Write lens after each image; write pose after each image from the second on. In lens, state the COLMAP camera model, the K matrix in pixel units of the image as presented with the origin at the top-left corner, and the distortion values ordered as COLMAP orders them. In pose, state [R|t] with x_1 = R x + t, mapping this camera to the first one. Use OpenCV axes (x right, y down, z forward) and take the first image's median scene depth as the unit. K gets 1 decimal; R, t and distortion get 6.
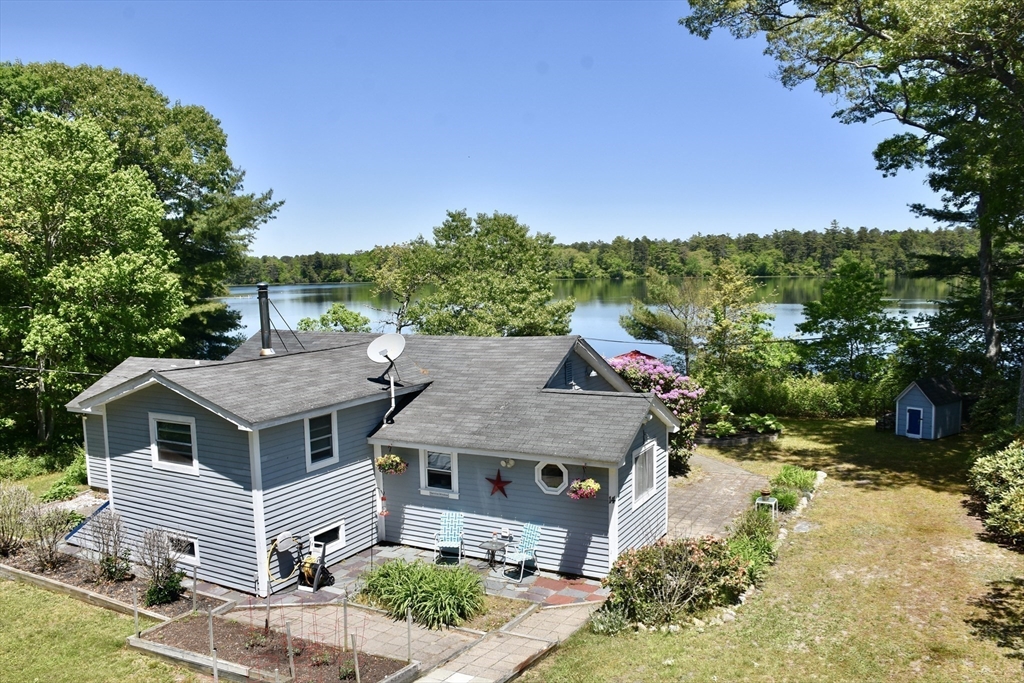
lens RADIAL K [[809.0, 0, 497.2], [0, 809.0, 337.6], [0, 0, 1]] dist [-0.113292, 0.071806]
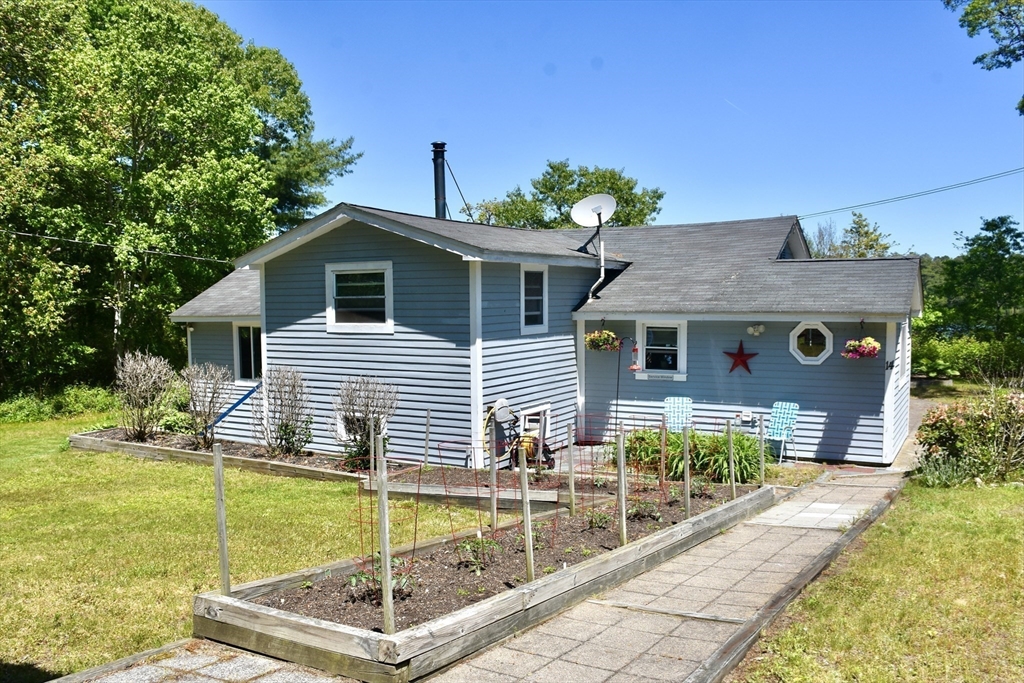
lens RADIAL K [[843.8, 0, 513.2], [0, 843.8, 365.8], [0, 0, 1]] dist [-0.106599, 0.011175]
pose [[0.999850, 0.017123, 0.002461, -0.224039], [-0.017103, 0.999821, -0.008111, 0.188421], [-0.002599, 0.008068, 0.999964, 0.111675]]
